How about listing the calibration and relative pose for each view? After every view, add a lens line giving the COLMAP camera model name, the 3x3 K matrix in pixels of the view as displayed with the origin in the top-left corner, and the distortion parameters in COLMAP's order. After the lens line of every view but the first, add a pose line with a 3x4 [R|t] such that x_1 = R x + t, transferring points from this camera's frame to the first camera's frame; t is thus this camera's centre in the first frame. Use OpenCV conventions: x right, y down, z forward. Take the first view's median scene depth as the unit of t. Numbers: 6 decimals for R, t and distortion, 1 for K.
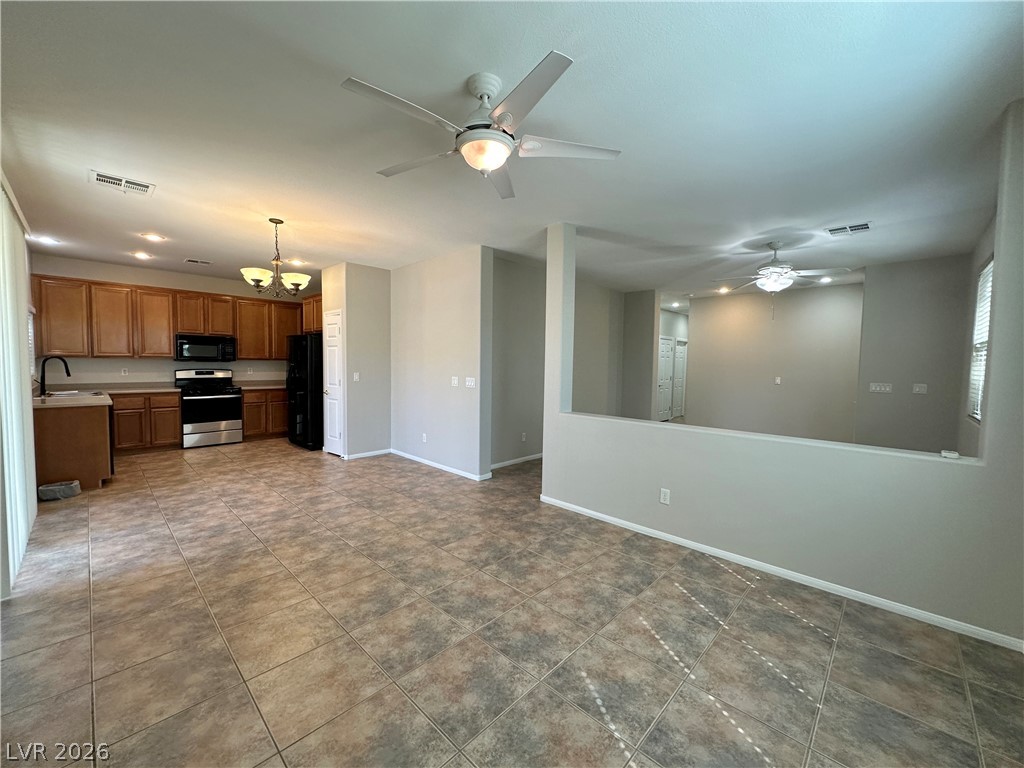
lens RADIAL K [[407.1, 0, 512.8], [0, 407.1, 383.9], [0, 0, 1]] dist [-0.000980, 0.000003]
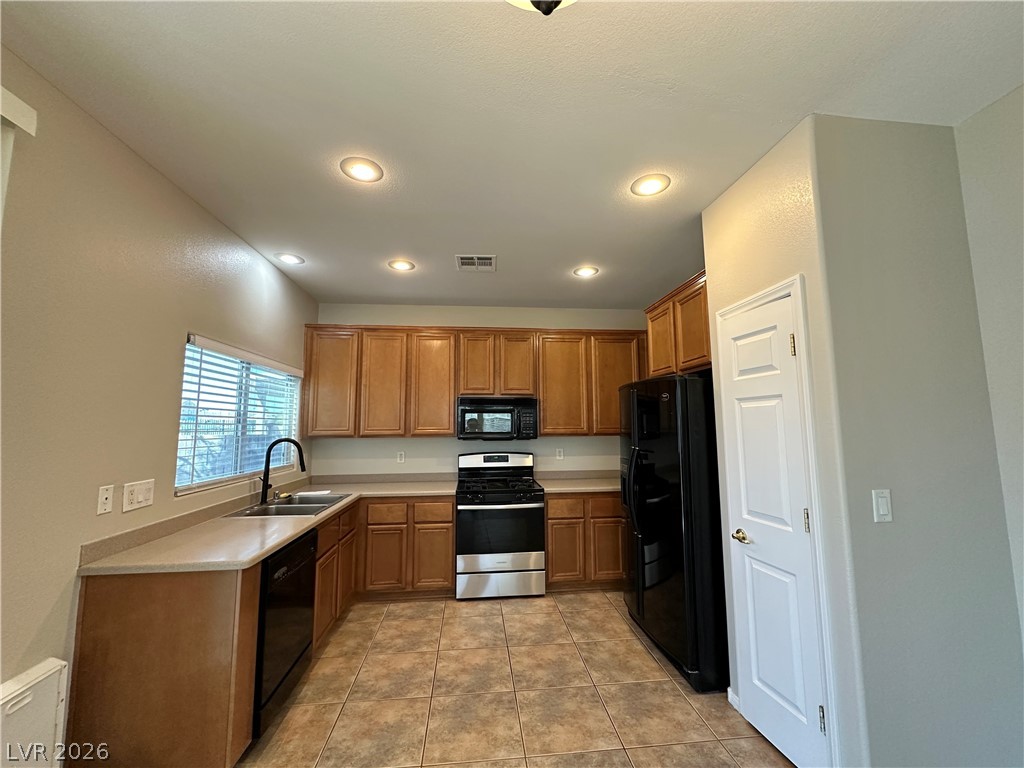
lens RADIAL K [[407.1, 0, 513.0], [0, 407.1, 385.4], [0, 0, 1]] dist [-0.000980, 0.000003]
pose [[0.758826, -0.086481, -0.645526, -0.403041], [-0.015323, 0.988500, -0.150442, -0.053243], [0.651113, 0.124051, 0.748774, 0.657885]]
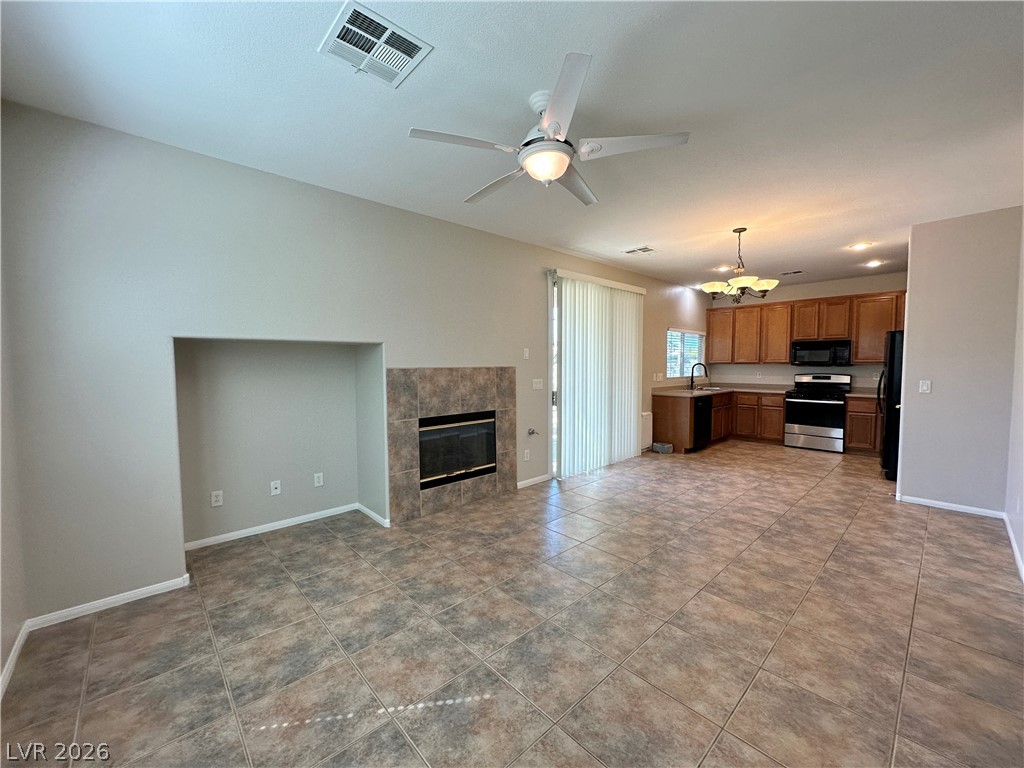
lens RADIAL K [[407.1, 0, 512.0], [0, 407.1, 383.8], [0, 0, 1]] dist [-0.000980, 0.000003]
pose [[-0.062396, 0.034377, -0.997459, 0.357745], [-0.050781, 0.998003, 0.037573, -0.012874], [0.996759, 0.052996, -0.060525, 0.357667]]
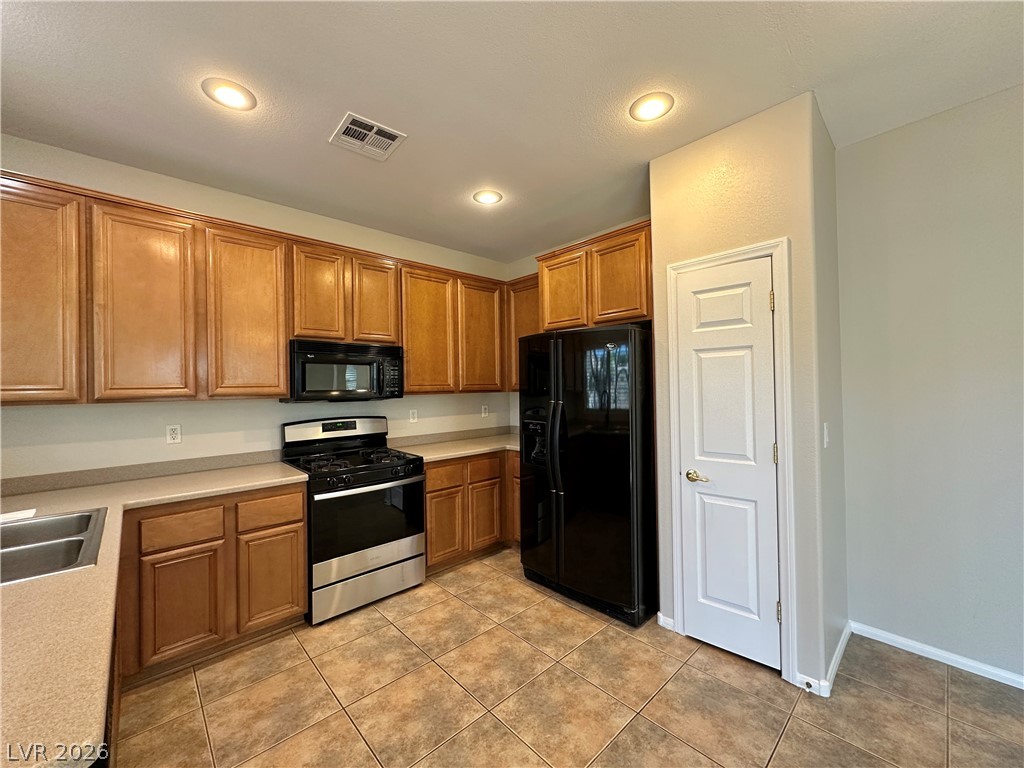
lens RADIAL K [[407.1, 0, 512.6], [0, 407.1, 384.3], [0, 0, 1]] dist [-0.000980, 0.000003]
pose [[0.997640, -0.034542, -0.059339, -0.644886], [0.030991, 0.997732, -0.059746, -0.048638], [0.061269, 0.057766, 0.996448, 0.669403]]
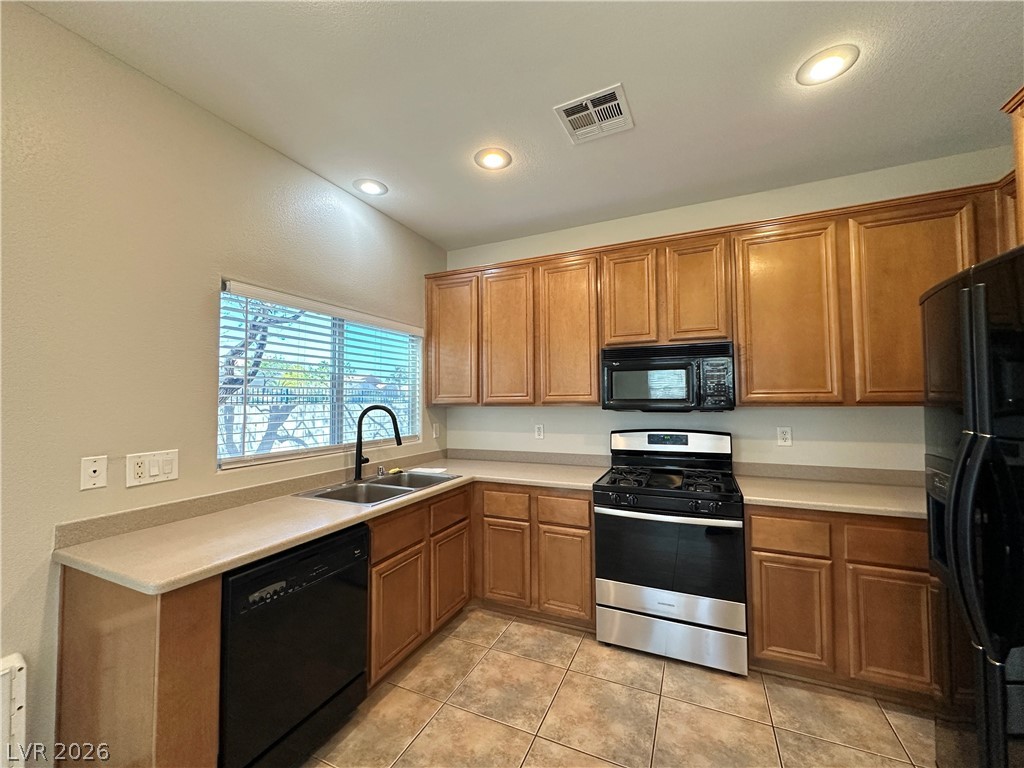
lens RADIAL K [[407.1, 0, 512.6], [0, 407.1, 384.5], [0, 0, 1]] dist [-0.000980, 0.000003]
pose [[0.325780, -0.054640, -0.943865, -0.508408], [-0.036104, 0.996881, -0.070171, -0.057048], [0.944756, 0.056937, 0.322792, 0.867865]]
